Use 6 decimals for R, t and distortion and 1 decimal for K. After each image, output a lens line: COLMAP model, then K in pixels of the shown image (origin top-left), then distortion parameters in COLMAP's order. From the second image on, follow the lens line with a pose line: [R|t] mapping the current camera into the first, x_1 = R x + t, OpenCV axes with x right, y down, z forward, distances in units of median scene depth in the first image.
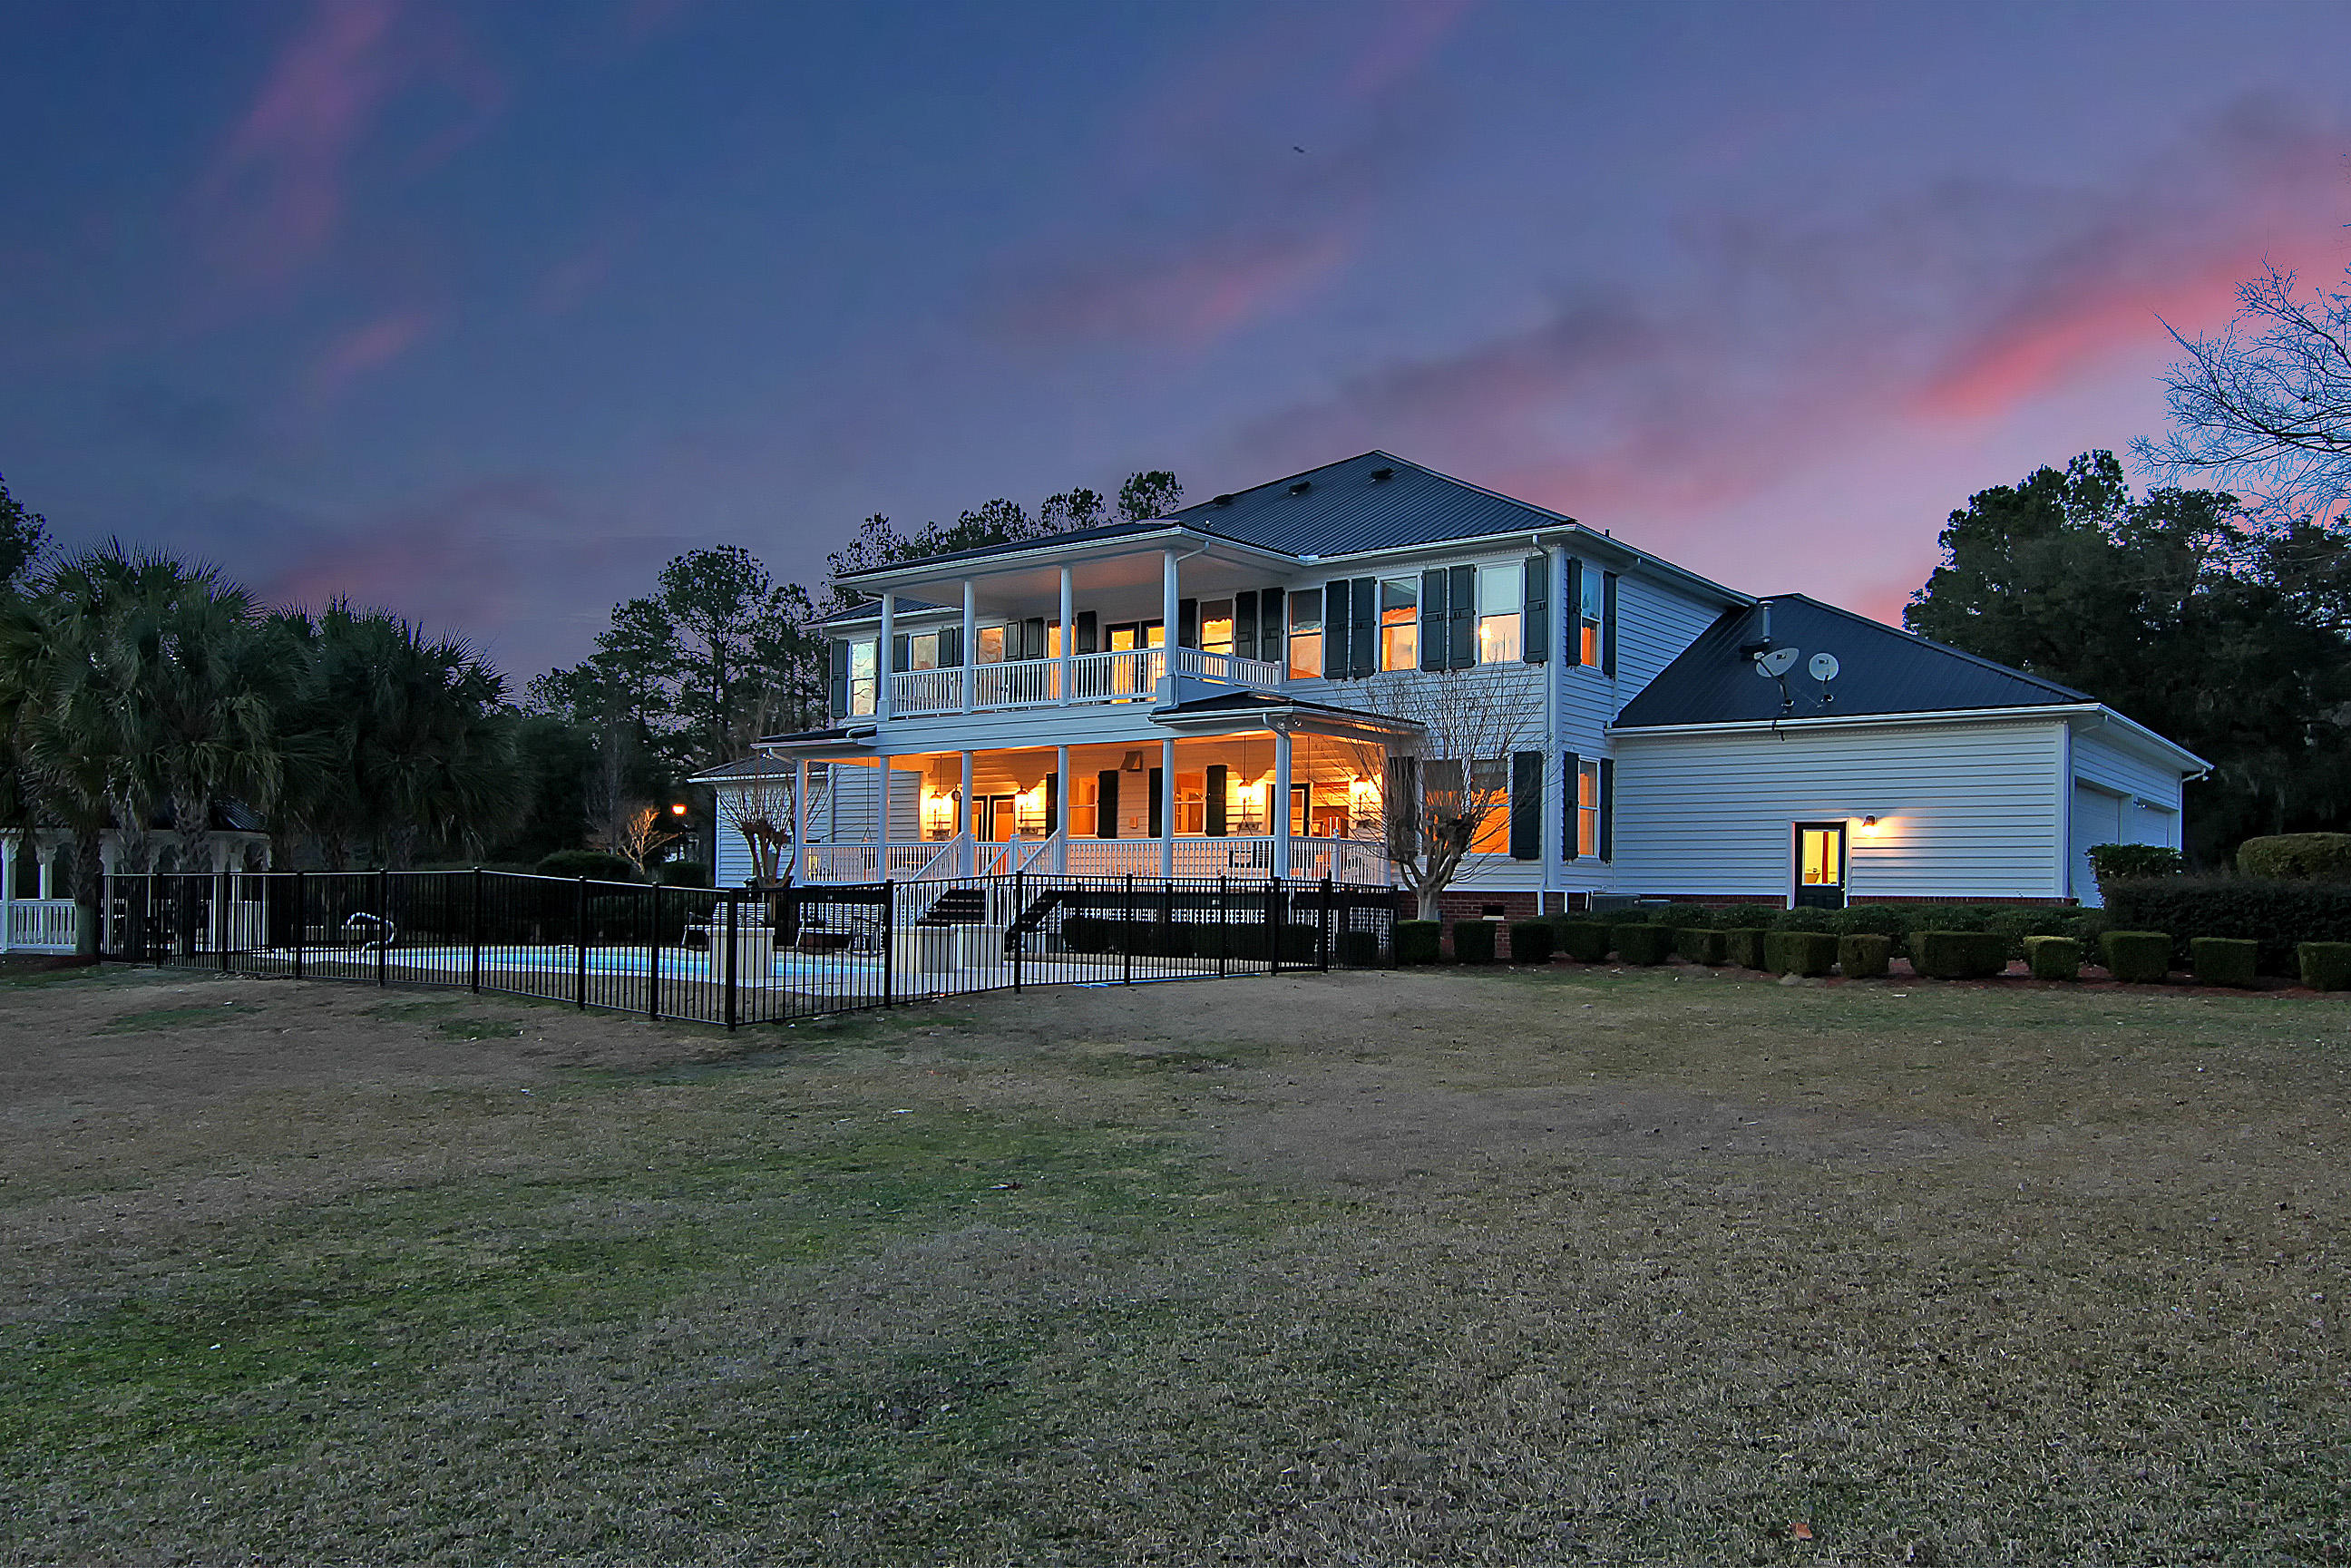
lens RADIAL K [[1668.9, 0, 1175.5], [0, 1668.9, 784.0], [0, 0, 1]] dist [0.005058, 0.000942]
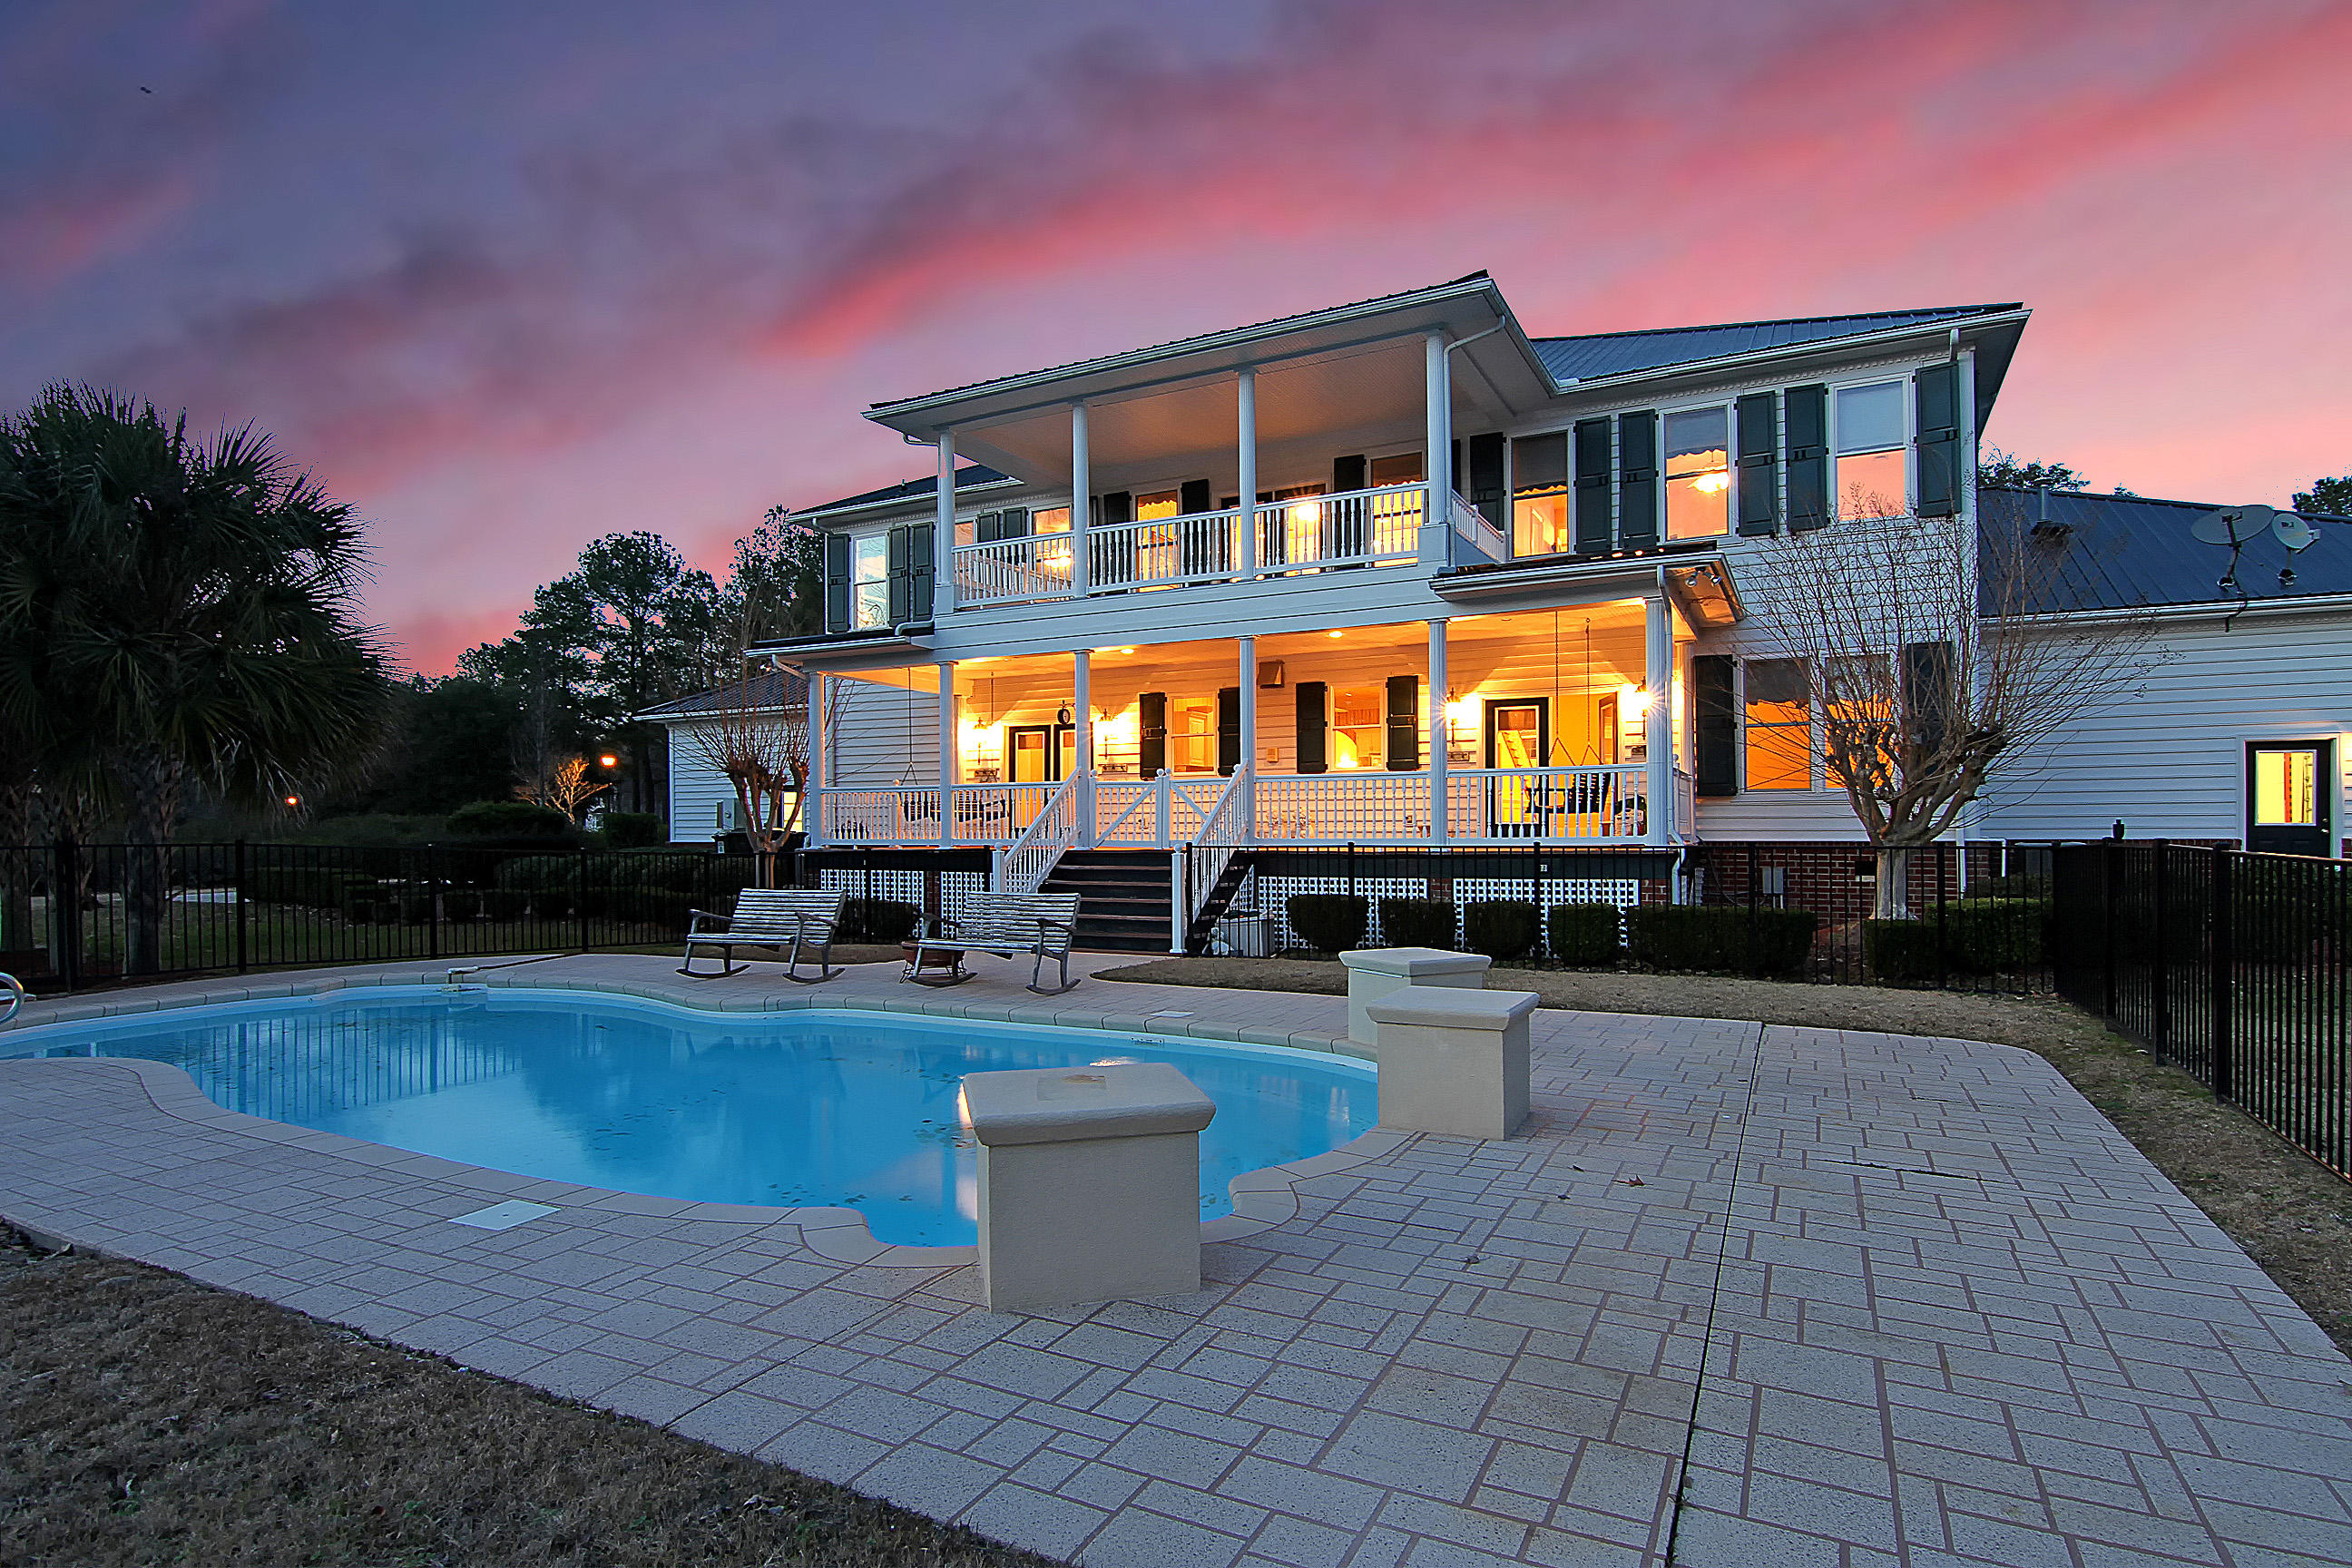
lens RADIAL K [[1228.6, 0, 1176.0], [0, 1228.6, 784.0], [0, 0, 1]] dist [-0.005875, -0.000652]
pose [[0.988186, -0.011845, 0.152800, -0.144467], [0.007032, 0.999463, 0.032000, 0.016970], [-0.153097, -0.030547, 0.987739, 0.425854]]
